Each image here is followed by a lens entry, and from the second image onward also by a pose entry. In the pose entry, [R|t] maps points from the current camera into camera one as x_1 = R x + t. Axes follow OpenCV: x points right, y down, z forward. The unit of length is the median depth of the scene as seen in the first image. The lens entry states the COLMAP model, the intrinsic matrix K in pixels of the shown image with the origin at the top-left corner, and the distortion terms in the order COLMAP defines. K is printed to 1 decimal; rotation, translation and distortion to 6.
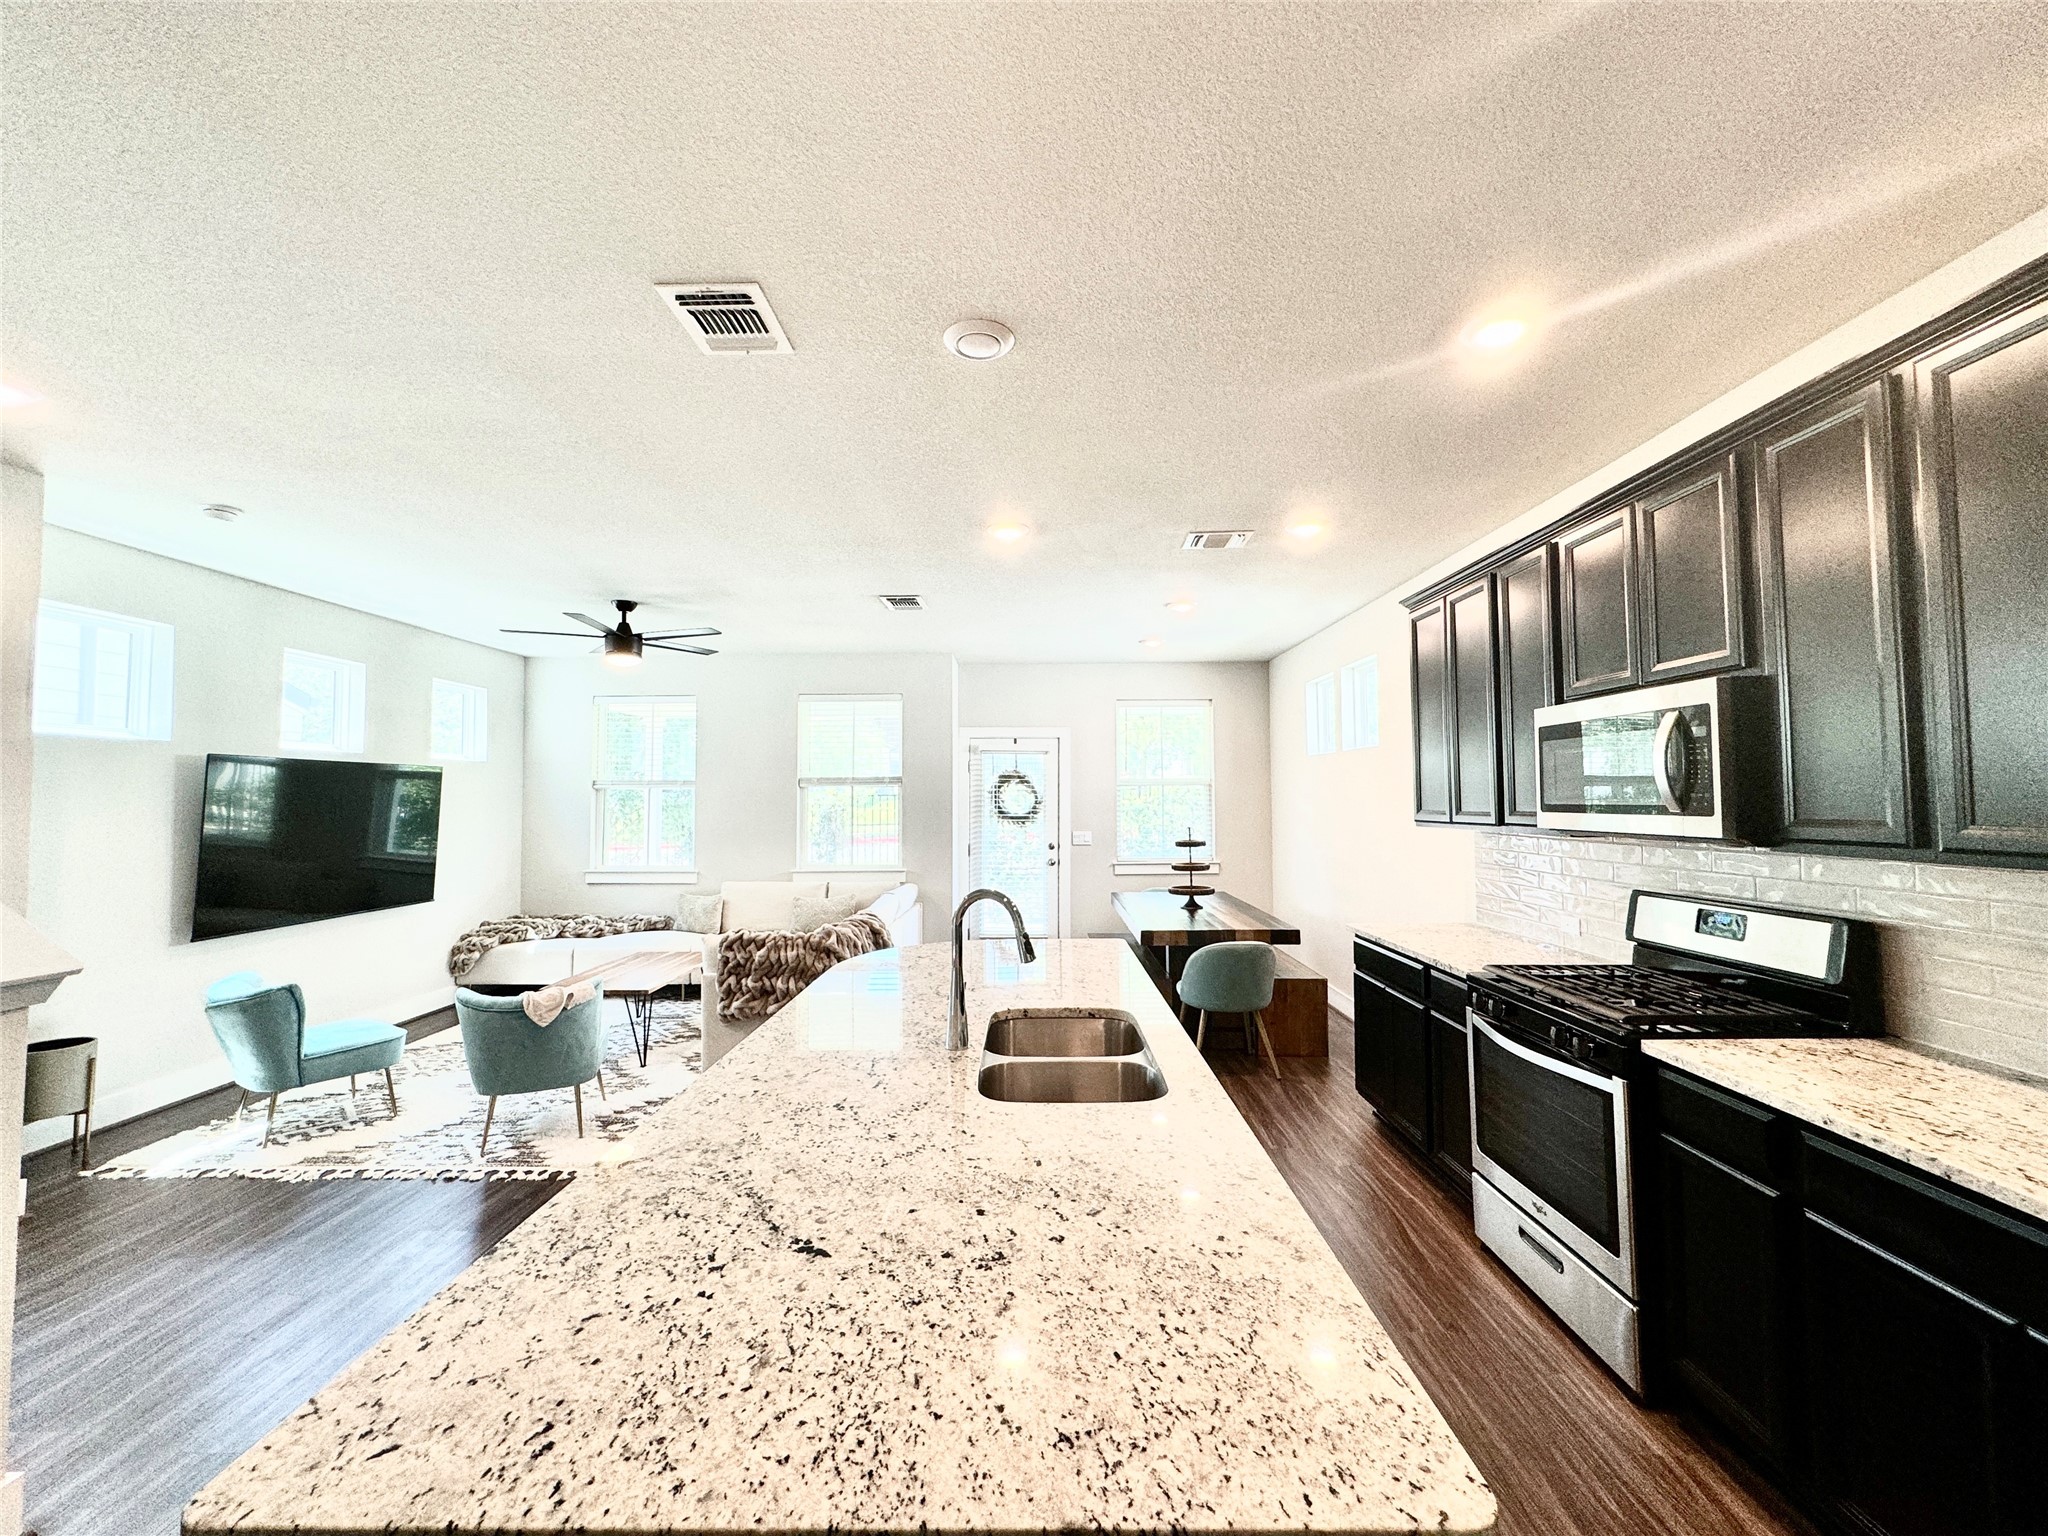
lens RADIAL K [[814.7, 0, 1028.7], [0, 814.7, 766.2], [0, 0, 1]] dist [-0.000701, -0.000096]
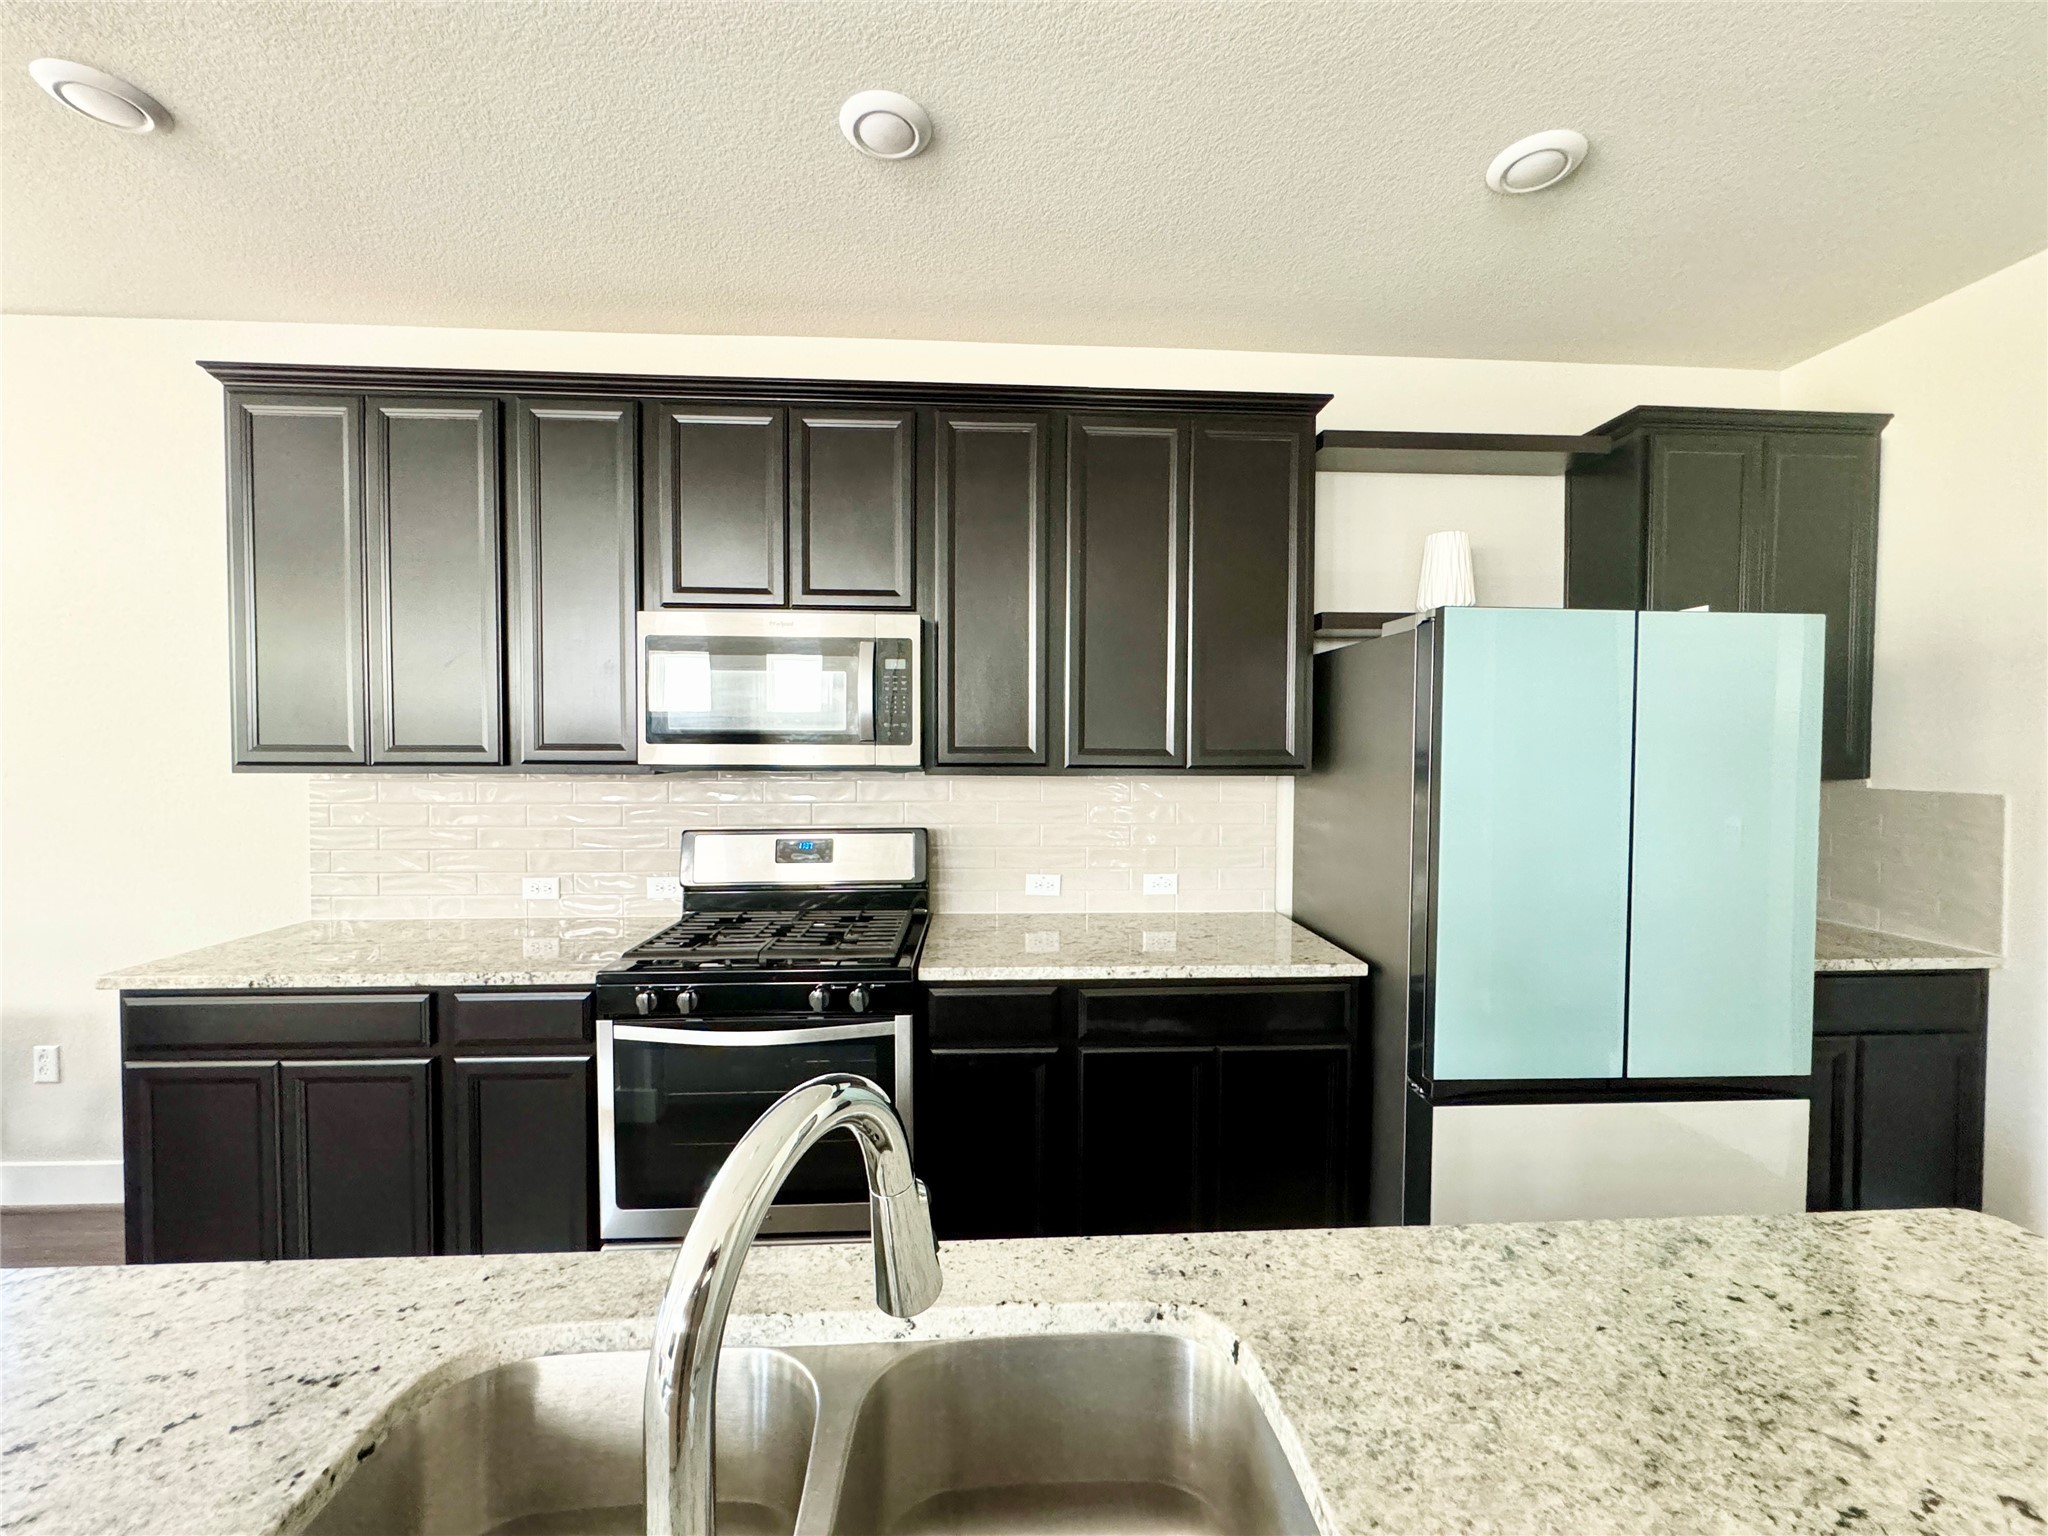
lens RADIAL K [[819.0, 0, 1024.0], [0, 819.0, 768.0], [0, 0, 1]] dist [-0.001137, -0.000088]
pose [[-0.058488, -0.023967, 0.998000, -0.127996], [-0.045187, 0.998751, 0.021337, 0.032866], [-0.997265, -0.043849, -0.059498, 0.484456]]
